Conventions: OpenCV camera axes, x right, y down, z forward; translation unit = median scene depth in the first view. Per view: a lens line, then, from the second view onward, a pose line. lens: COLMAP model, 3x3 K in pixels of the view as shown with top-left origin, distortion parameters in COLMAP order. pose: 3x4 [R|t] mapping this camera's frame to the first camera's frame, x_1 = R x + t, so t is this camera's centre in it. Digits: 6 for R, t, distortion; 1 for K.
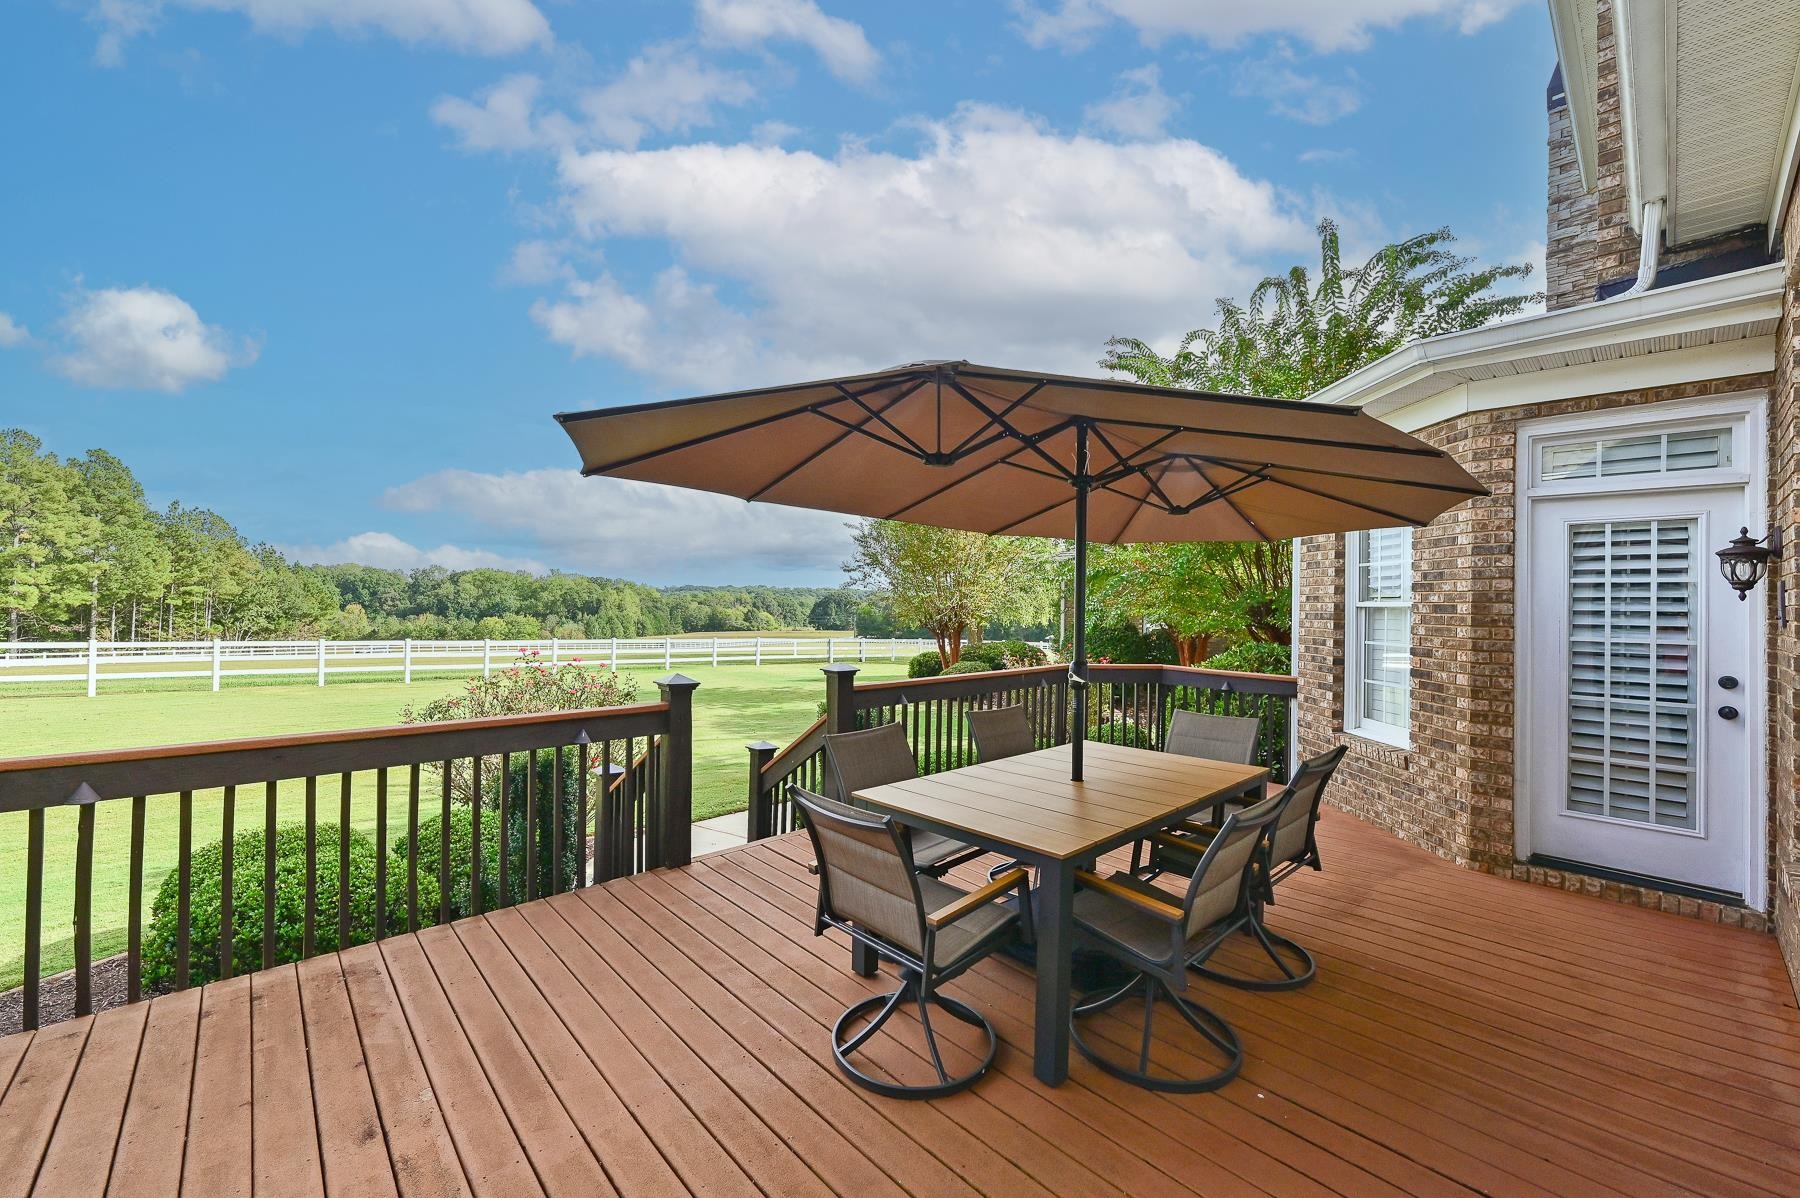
lens RADIAL K [[712.5, 0, 882.9], [0, 712.5, 609.1], [0, 0, 1]] dist [0.002289, 0.000189]
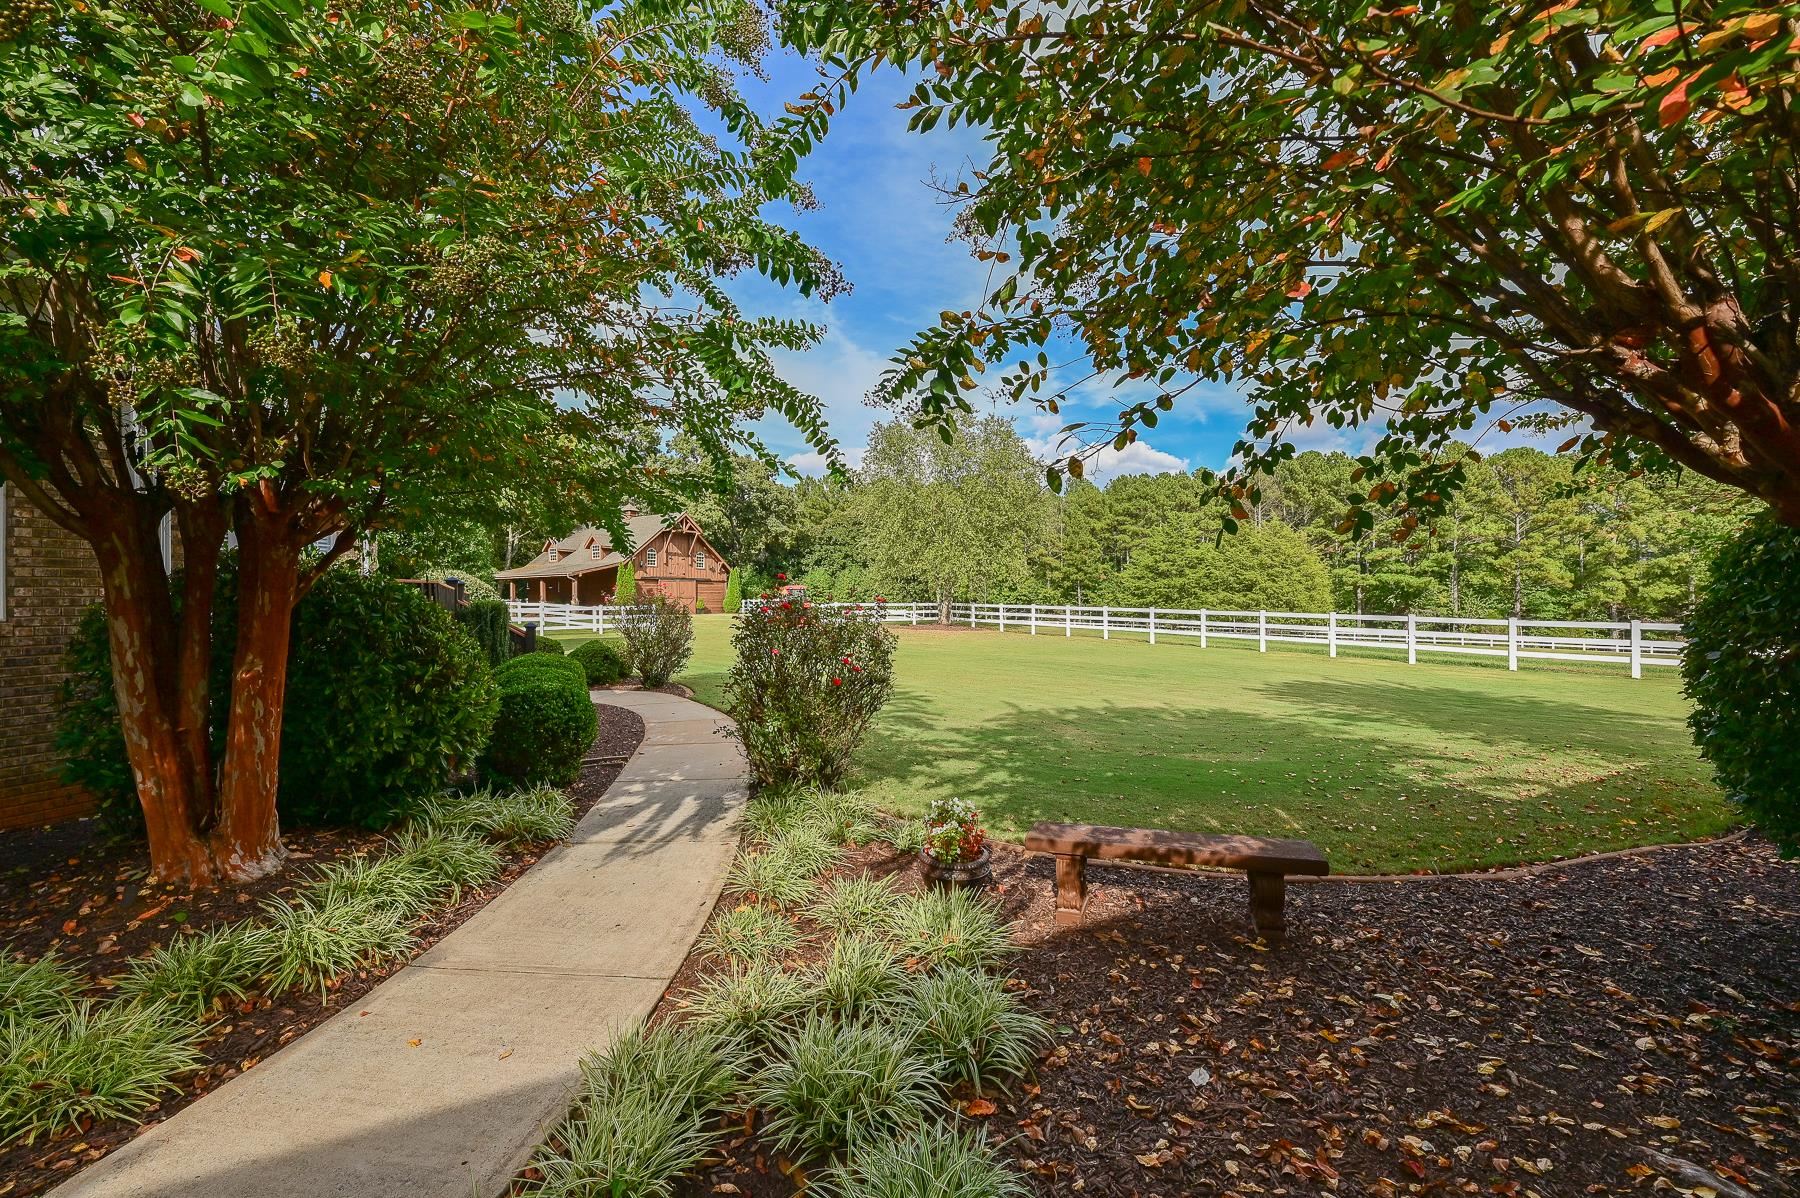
lens RADIAL K [[712.5, 0, 890.9], [0, 712.5, 600.8], [0, 0, 1]] dist [0.002289, 0.000189]
pose [[-0.251502, -0.013135, -0.967768, 0.321531], [-0.001658, 0.999912, -0.013141, 0.029861], [0.967855, -0.001700, -0.251501, 0.405958]]
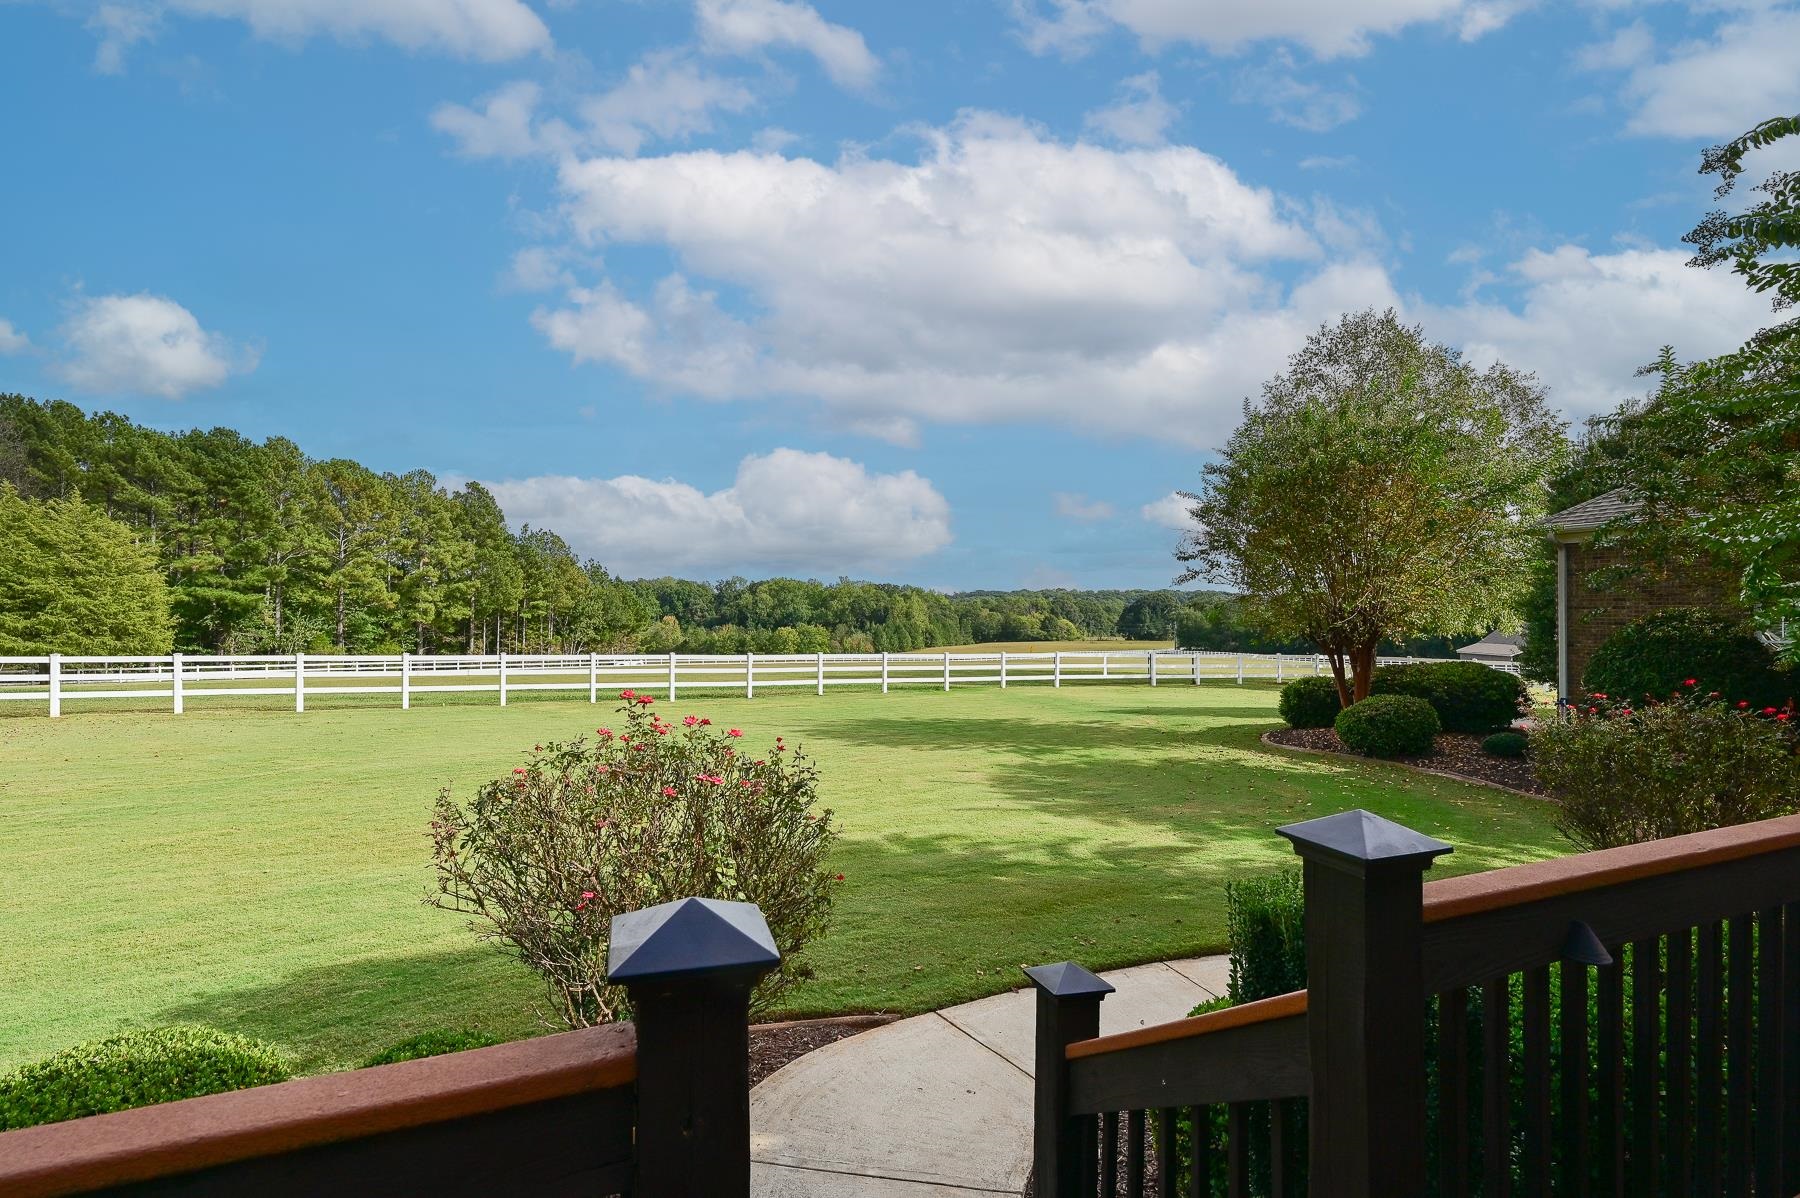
lens RADIAL K [[804.7, 0, 903.5], [0, 804.7, 613.0], [0, 0, 1]] dist [-0.004289, -0.000979]
pose [[0.935185, -0.012845, -0.353927, -0.007399], [0.011604, 0.999917, -0.005629, 0.000163], [0.353970, 0.001157, 0.935256, 0.043361]]
